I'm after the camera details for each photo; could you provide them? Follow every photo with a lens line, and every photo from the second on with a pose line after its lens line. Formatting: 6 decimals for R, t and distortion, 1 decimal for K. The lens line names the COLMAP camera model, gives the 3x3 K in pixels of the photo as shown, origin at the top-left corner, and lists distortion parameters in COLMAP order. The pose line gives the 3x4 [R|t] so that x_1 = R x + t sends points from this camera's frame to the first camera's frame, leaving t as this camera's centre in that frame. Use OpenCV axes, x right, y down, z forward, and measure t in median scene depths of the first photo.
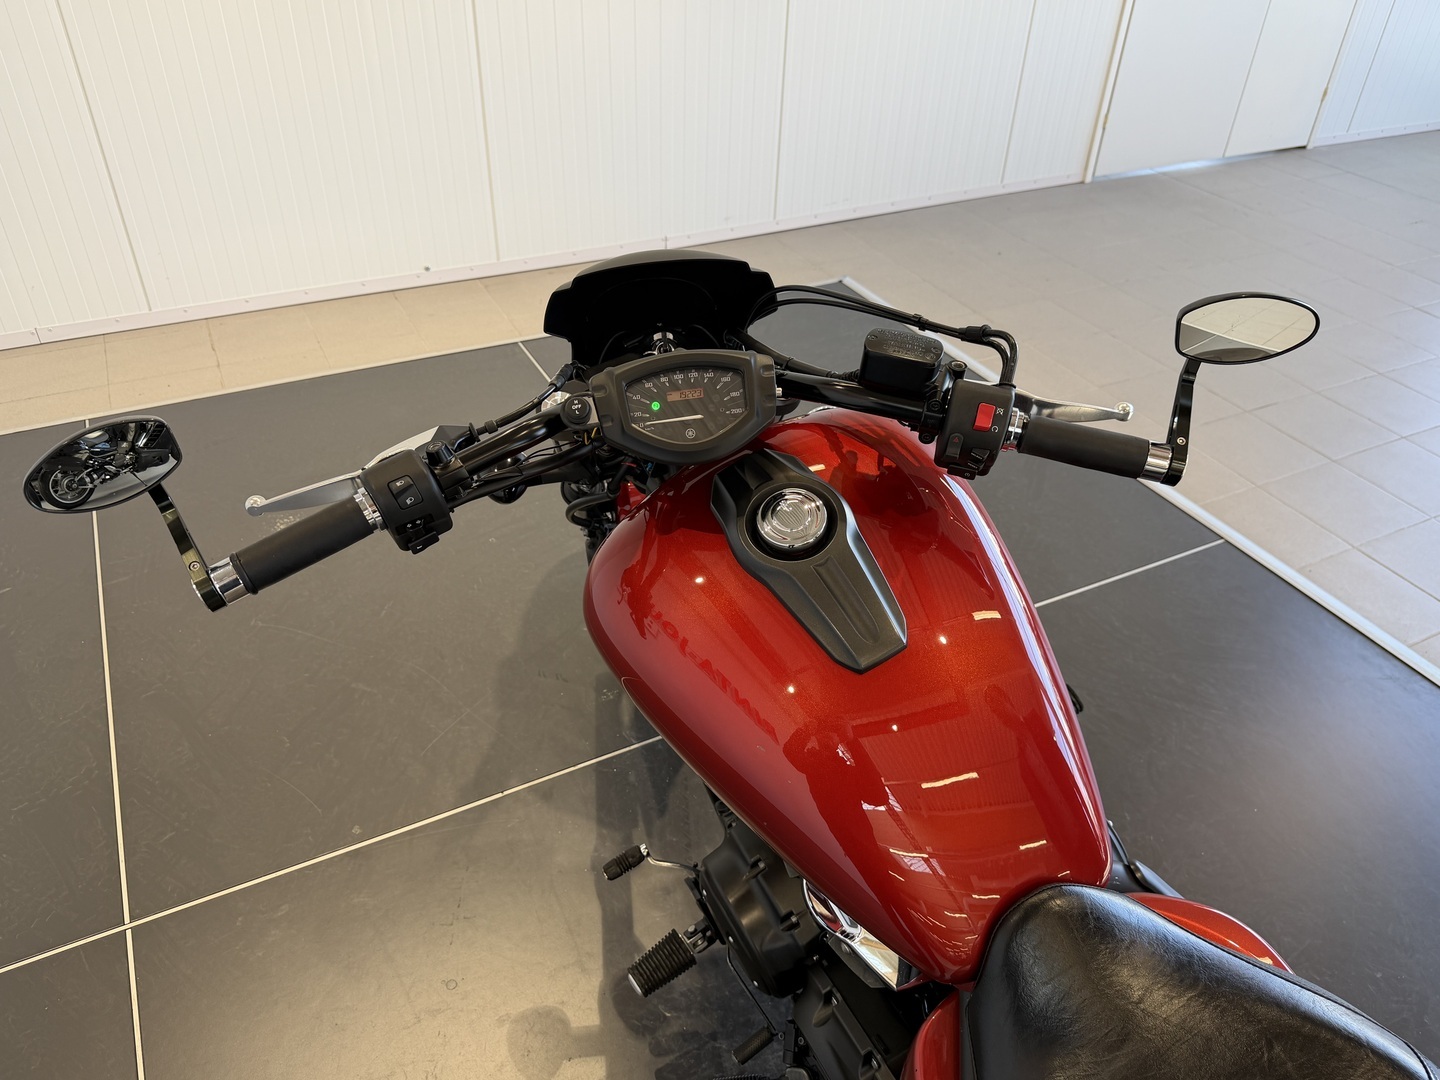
lens RADIAL K [[1073.9, 0, 720.0], [0, 1073.9, 540.0], [0, 0, 1]] dist [0.033318, -0.000532]
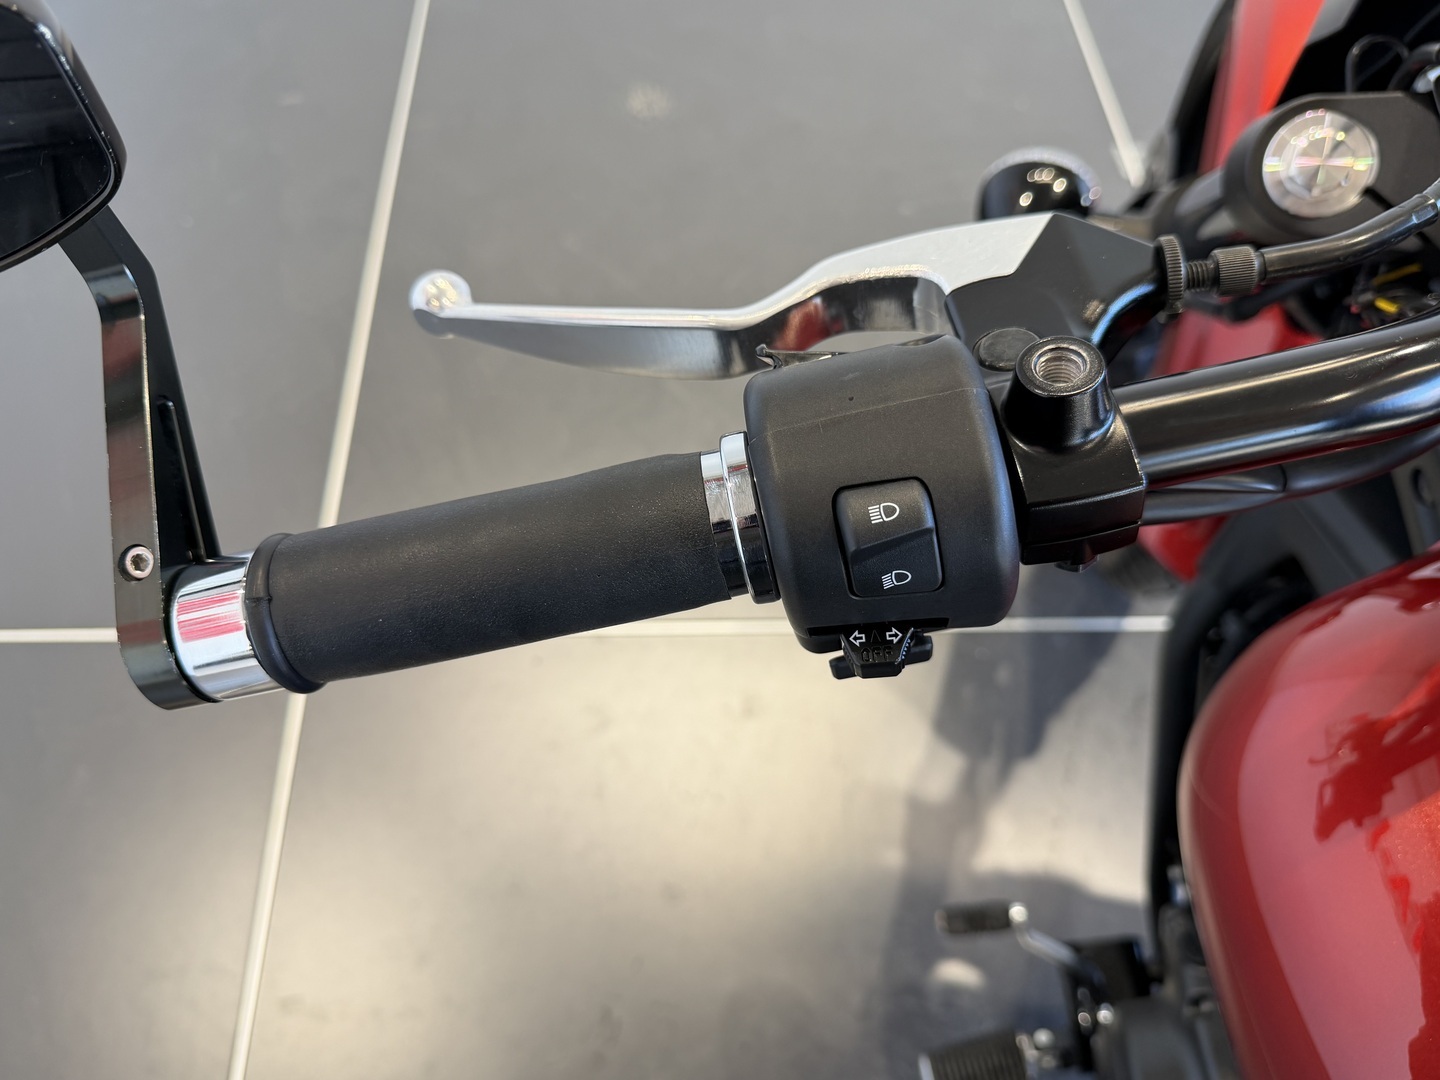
lens RADIAL K [[1073.9, 0, 720.0], [0, 1073.9, 540.0], [0, 0, 1]] dist [0.033318, -0.000532]
pose [[0.919929, 0.338767, -0.197400, -0.268776], [-0.244205, 0.888938, 0.387496, -0.127040], [0.306748, -0.308263, 0.900489, 0.735084]]
